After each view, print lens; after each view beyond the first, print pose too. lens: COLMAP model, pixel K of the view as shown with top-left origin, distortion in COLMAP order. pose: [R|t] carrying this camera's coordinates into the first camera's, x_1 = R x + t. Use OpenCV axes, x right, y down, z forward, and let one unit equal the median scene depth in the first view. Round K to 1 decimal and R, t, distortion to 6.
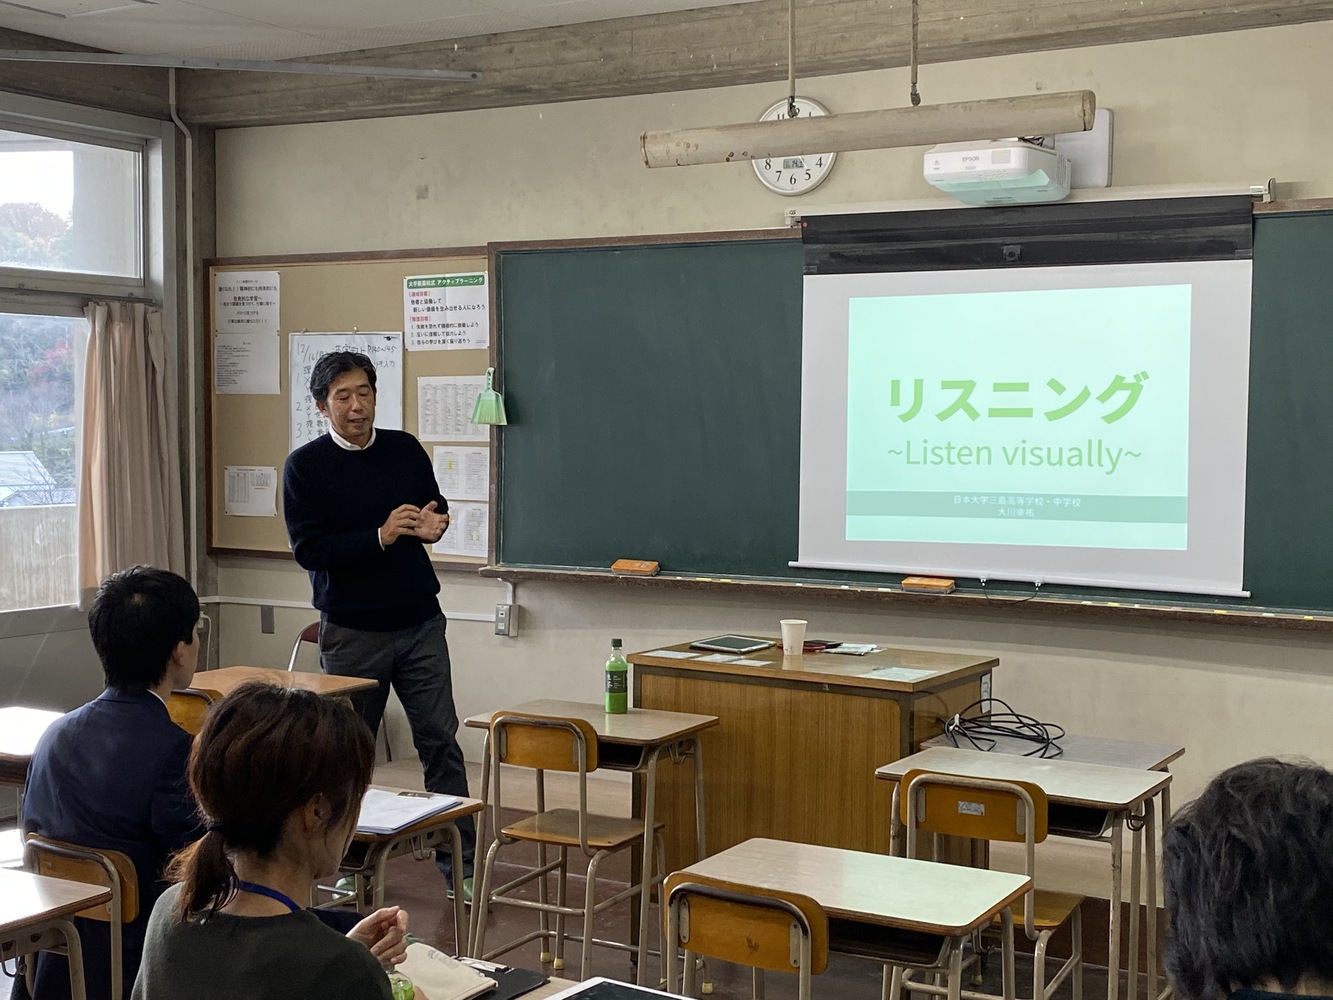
lens RADIAL K [[1829.6, 0, 666.5], [0, 1829.6, 500.0], [0, 0, 1]] dist [0.139466, -0.096435]
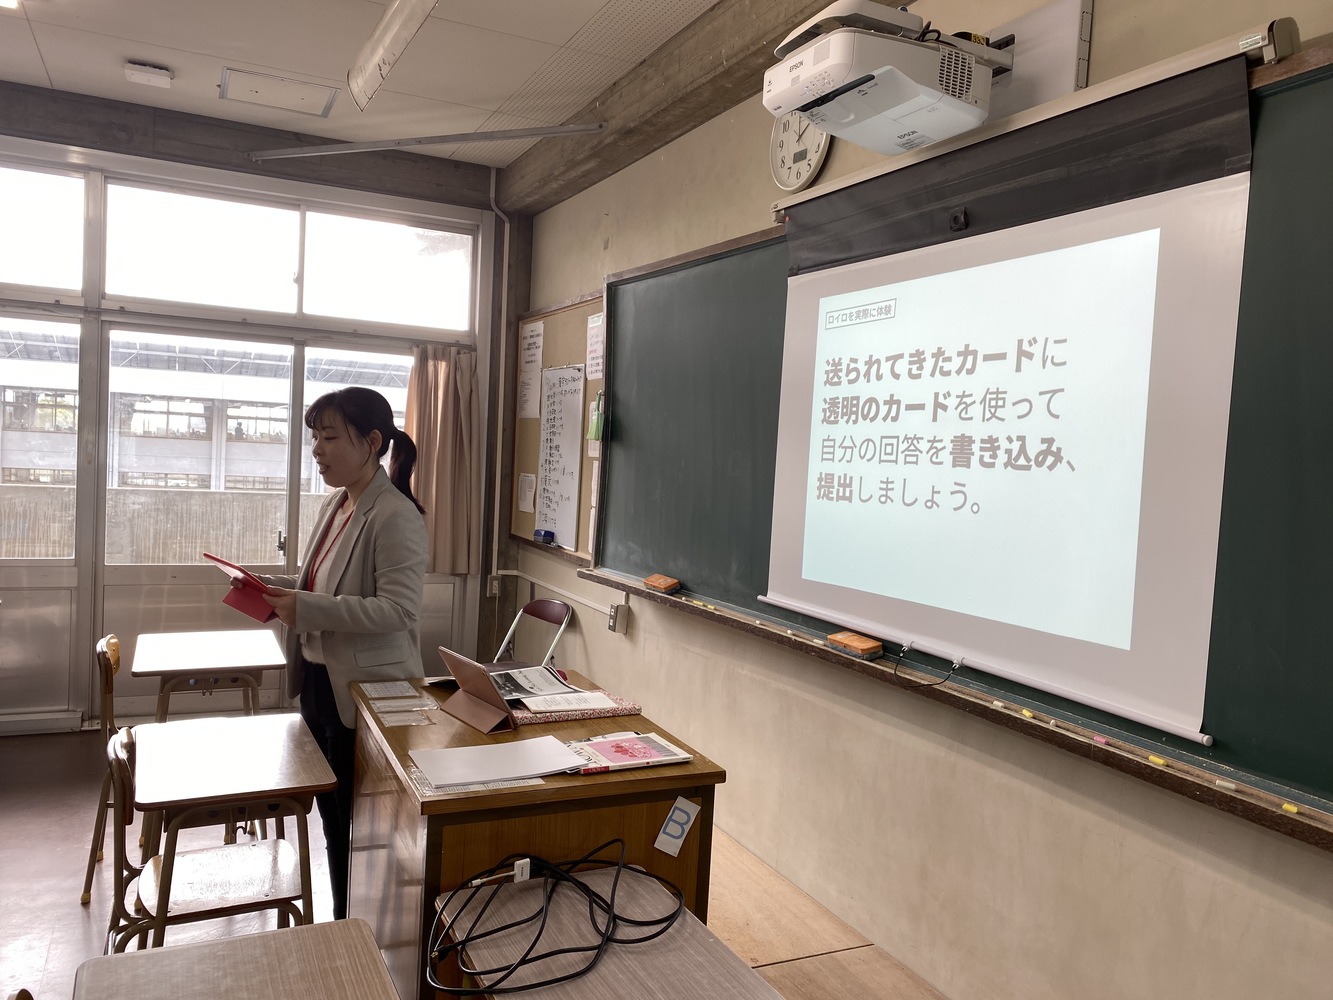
lens RADIAL K [[1022.3, 0, 666.5], [0, 1022.3, 500.0], [0, 0, 1]] dist [0.078094, -0.081197]
pose [[0.841846, 0.062683, -0.536066, 0.301250], [-0.070156, 0.997515, 0.006467, -0.013684], [0.535139, 0.032164, 0.844151, 0.552295]]
